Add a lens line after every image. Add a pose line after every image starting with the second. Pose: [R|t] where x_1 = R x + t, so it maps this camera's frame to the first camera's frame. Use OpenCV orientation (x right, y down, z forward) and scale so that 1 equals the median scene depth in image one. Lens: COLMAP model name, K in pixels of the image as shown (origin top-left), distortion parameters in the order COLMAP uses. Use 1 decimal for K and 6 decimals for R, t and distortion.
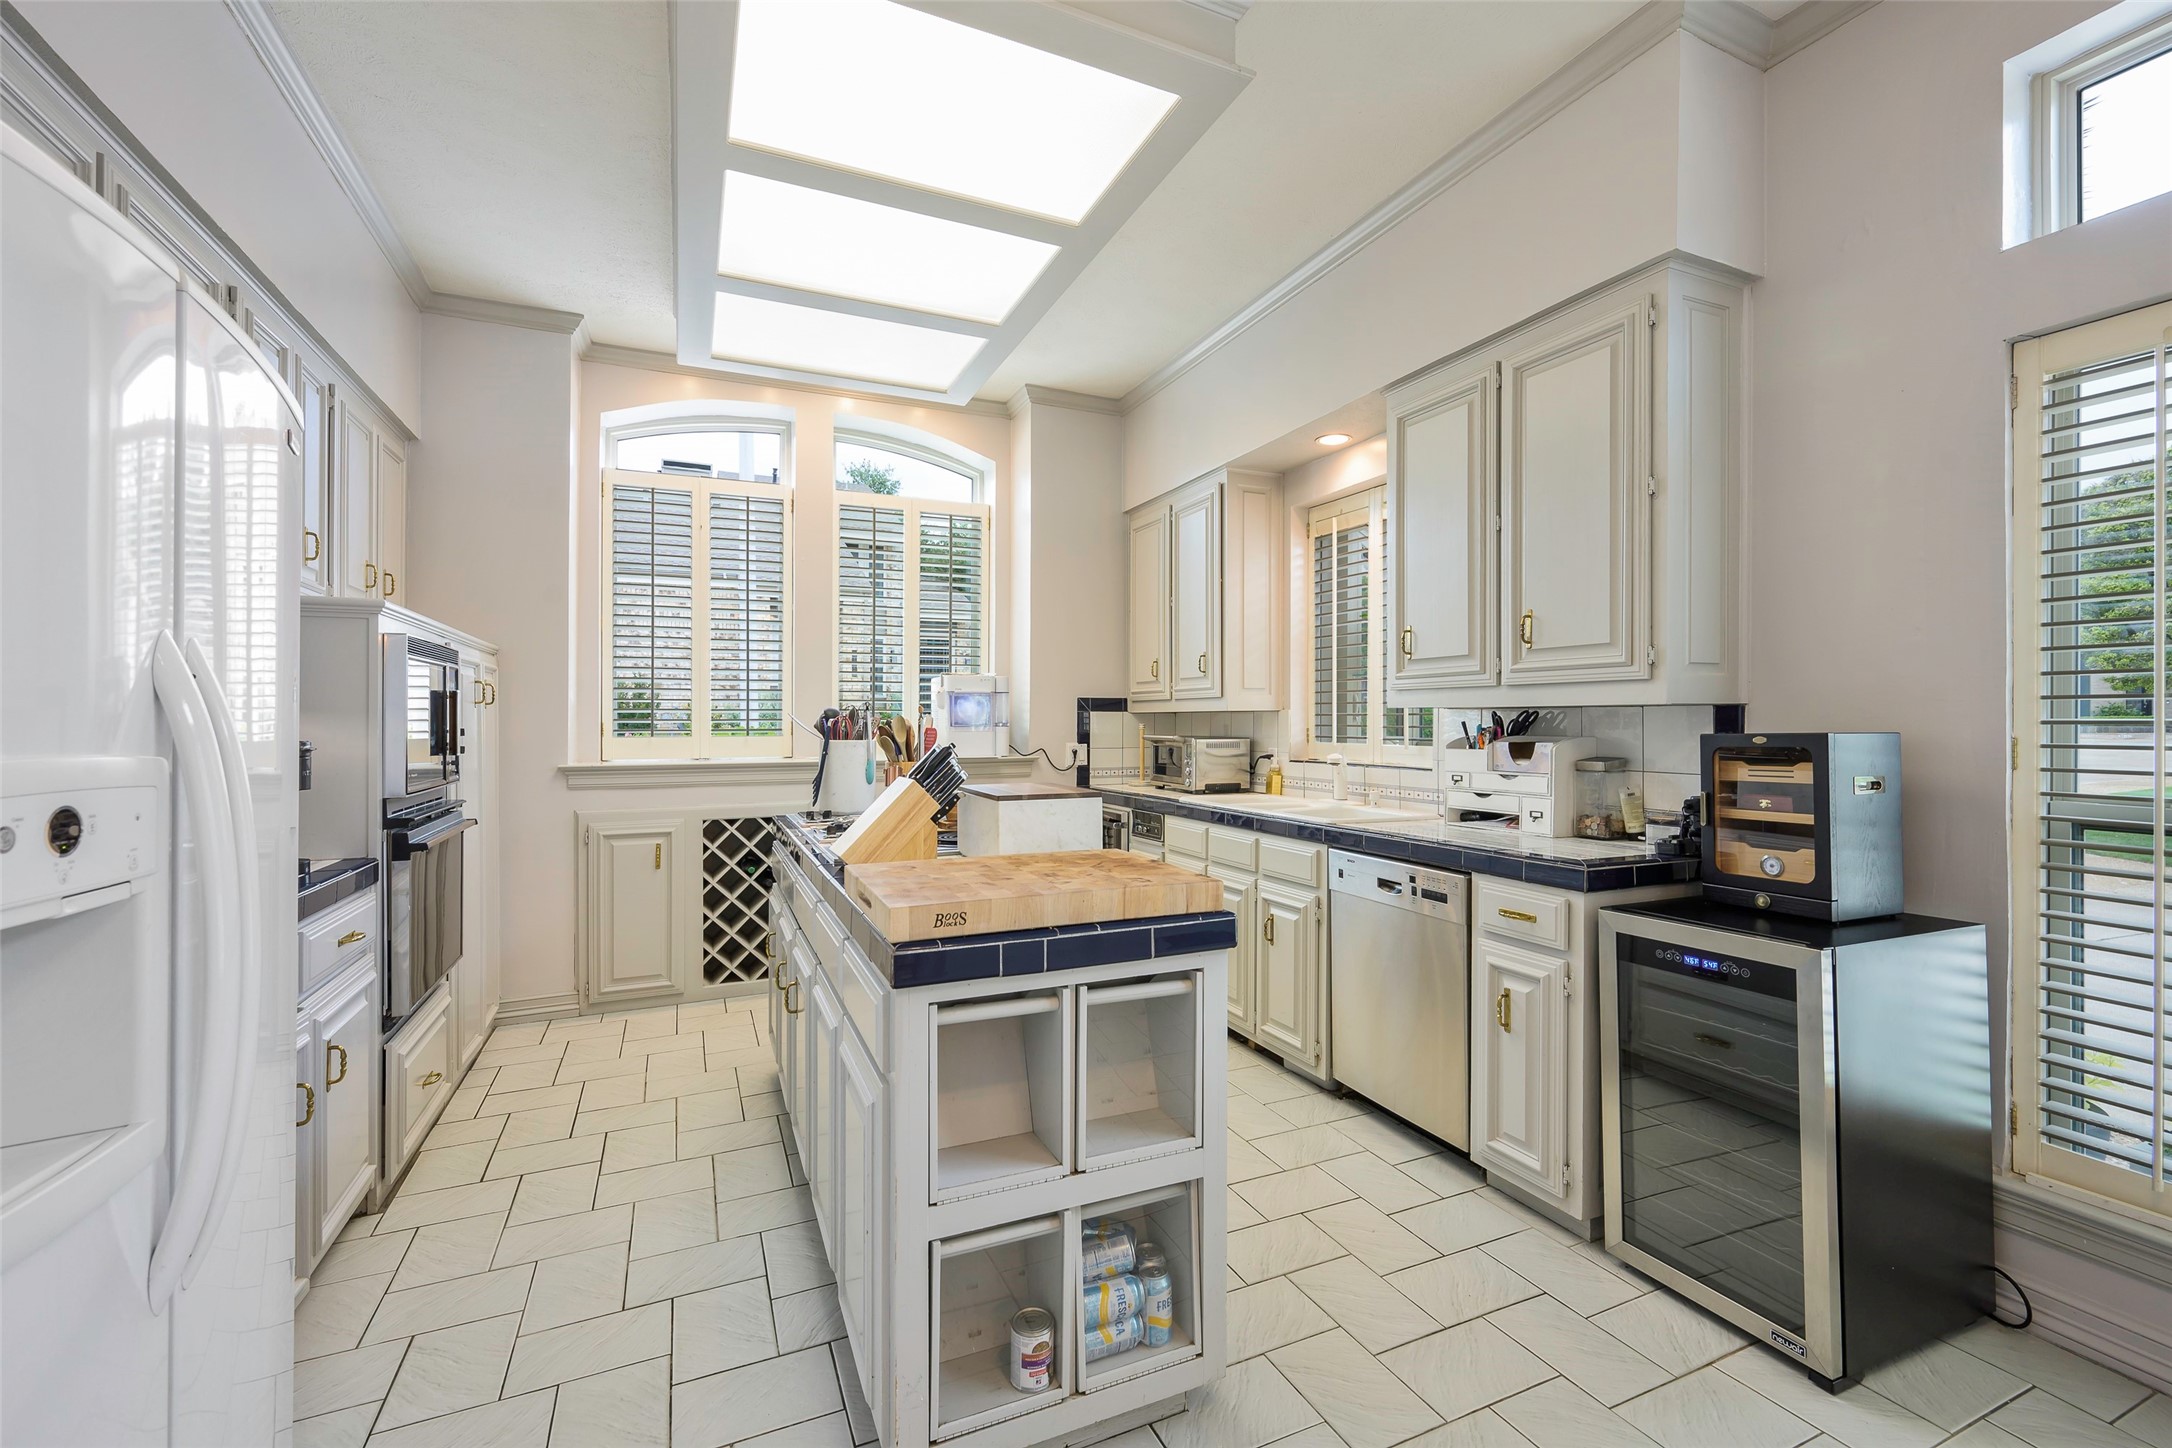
lens RADIAL K [[927.2, 0, 1086.0], [0, 927.2, 724.0], [0, 0, 1]] dist [-0.001563, -0.000243]
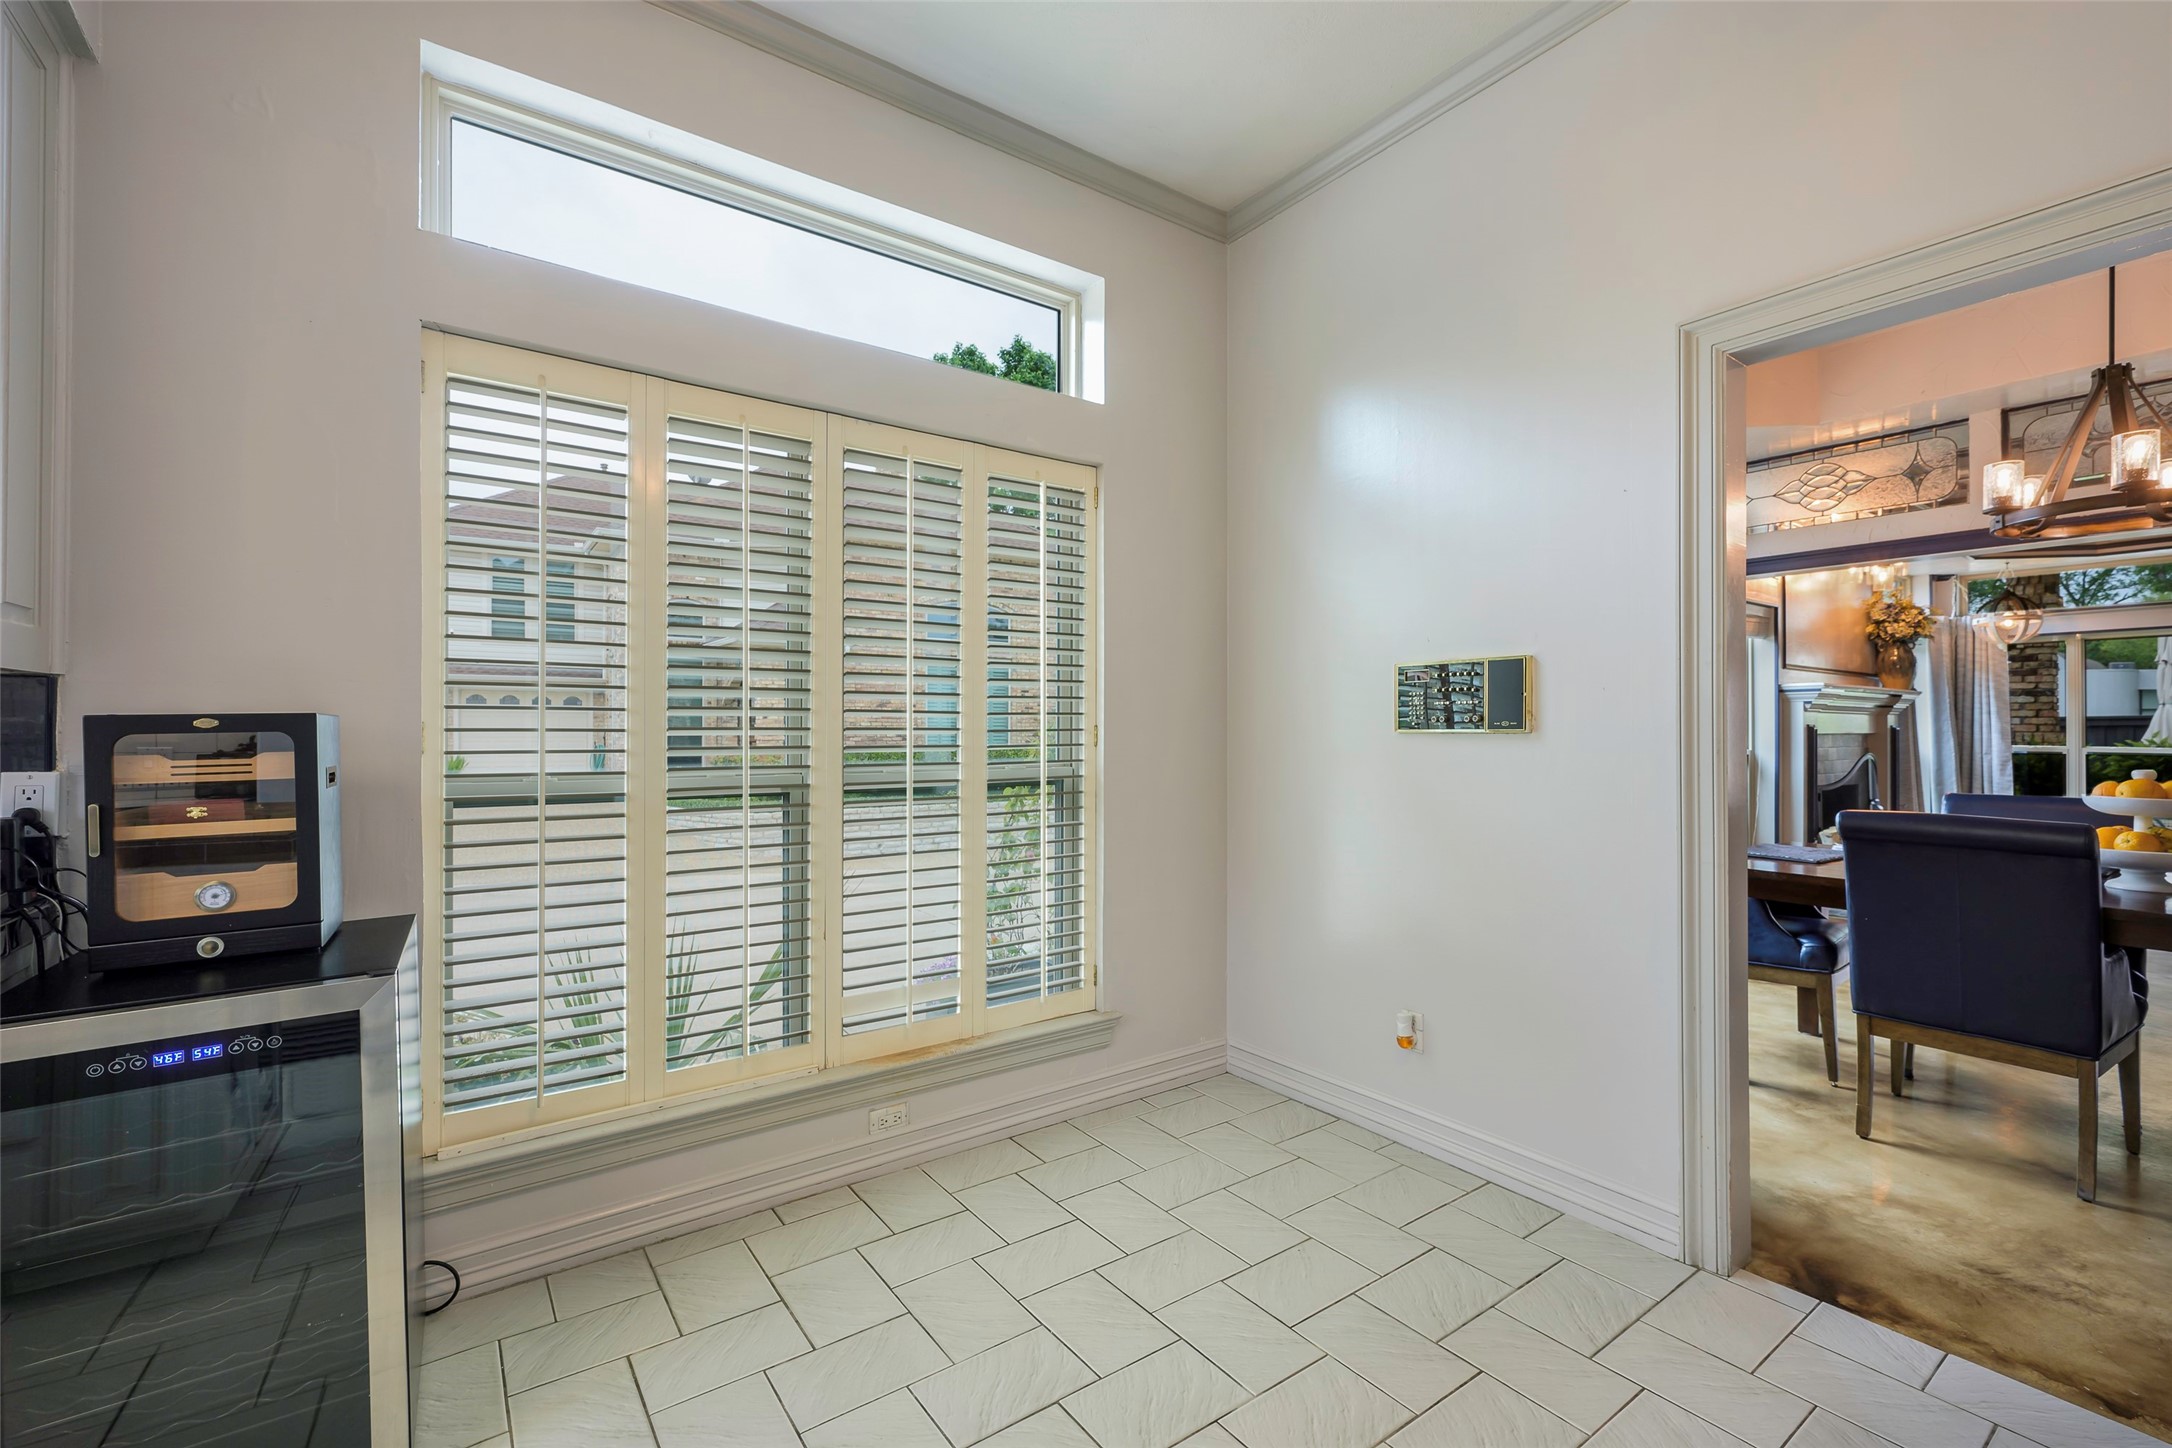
lens RADIAL K [[927.2, 0, 1086.0], [0, 927.2, 724.0], [0, 0, 1]] dist [-0.001563, -0.000243]
pose [[-0.211417, 0.005720, 0.977379, -0.122522], [-0.000121, 0.999983, -0.005879, 0.021873], [-0.977396, -0.001361, -0.211413, 0.493880]]
